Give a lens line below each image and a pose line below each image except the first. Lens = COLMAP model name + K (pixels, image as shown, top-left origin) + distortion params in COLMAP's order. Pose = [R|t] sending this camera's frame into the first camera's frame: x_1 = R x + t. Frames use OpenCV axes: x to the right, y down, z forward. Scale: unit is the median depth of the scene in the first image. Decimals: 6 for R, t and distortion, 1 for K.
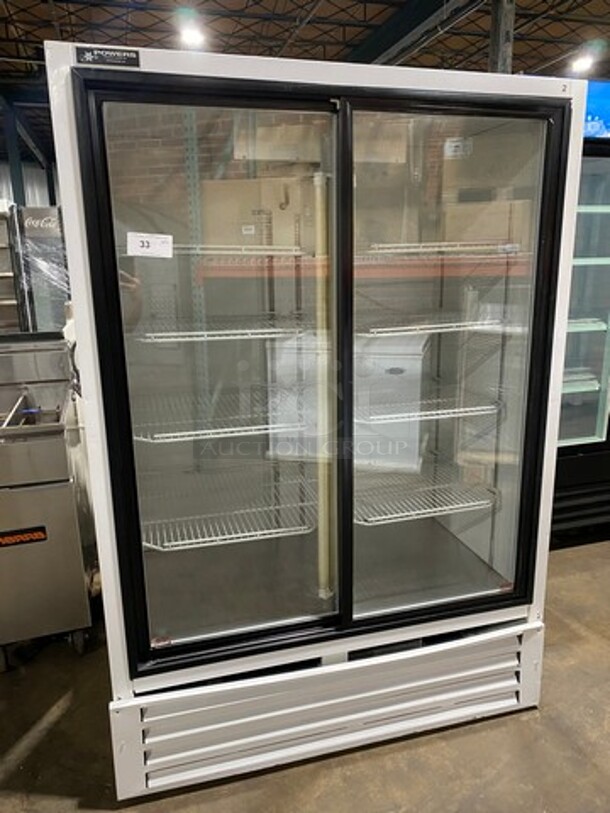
lens RADIAL K [[626.3, 0, 305.0], [0, 626.3, 406.5], [0, 0, 1]] dist [0.007417, 0.002449]
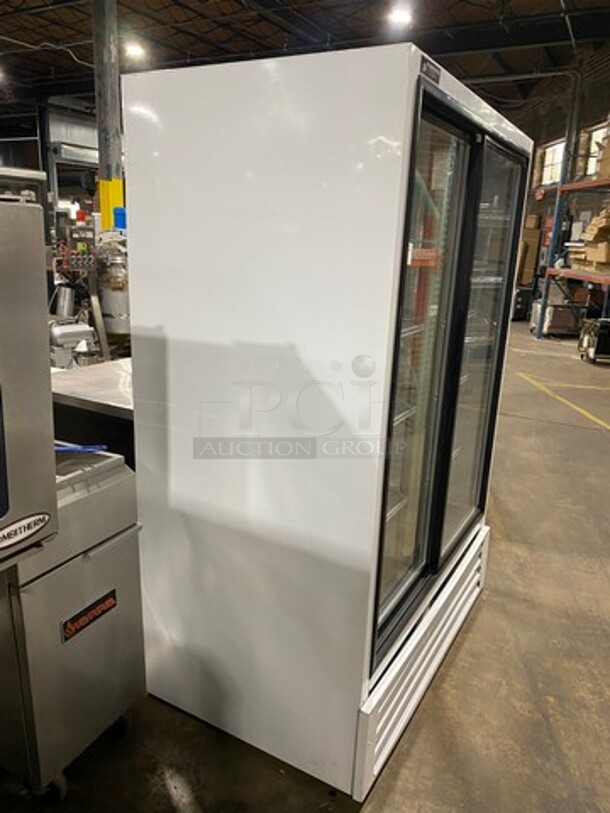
lens RADIAL K [[612.4, 0, 305.0], [0, 612.4, 406.5], [0, 0, 1]] dist [0.001283, 0.002446]
pose [[0.716903, -0.144910, 0.681946, -0.843568], [0.119961, 0.989211, 0.084091, -0.086735], [-0.686774, 0.021522, 0.726552, 0.297333]]
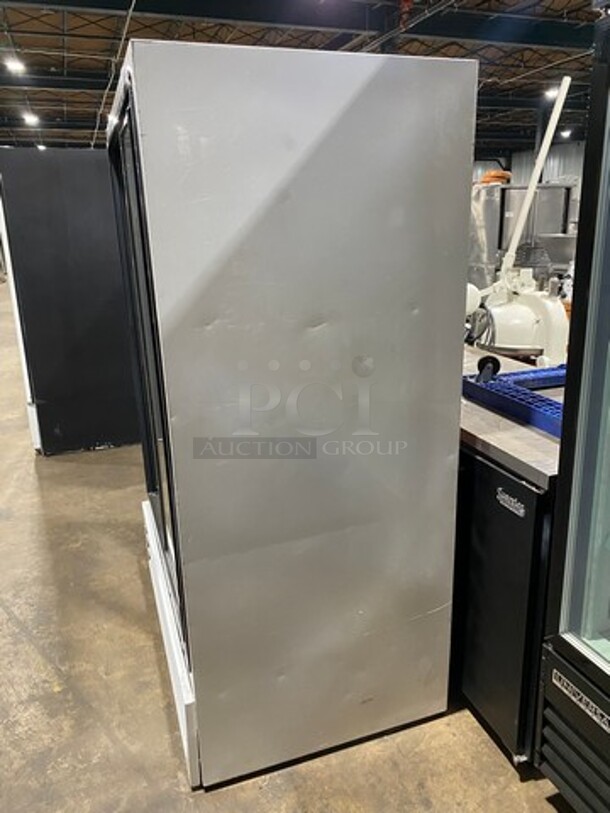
lens RADIAL K [[626.3, 0, 305.0], [0, 626.3, 406.5], [0, 0, 1]] dist [0.007417, 0.002449]
pose [[0.048603, 0.305775, -0.950862, 1.125416], [-0.206033, 0.934583, 0.290009, -0.325442], [0.977337, 0.181813, 0.108423, 1.038958]]
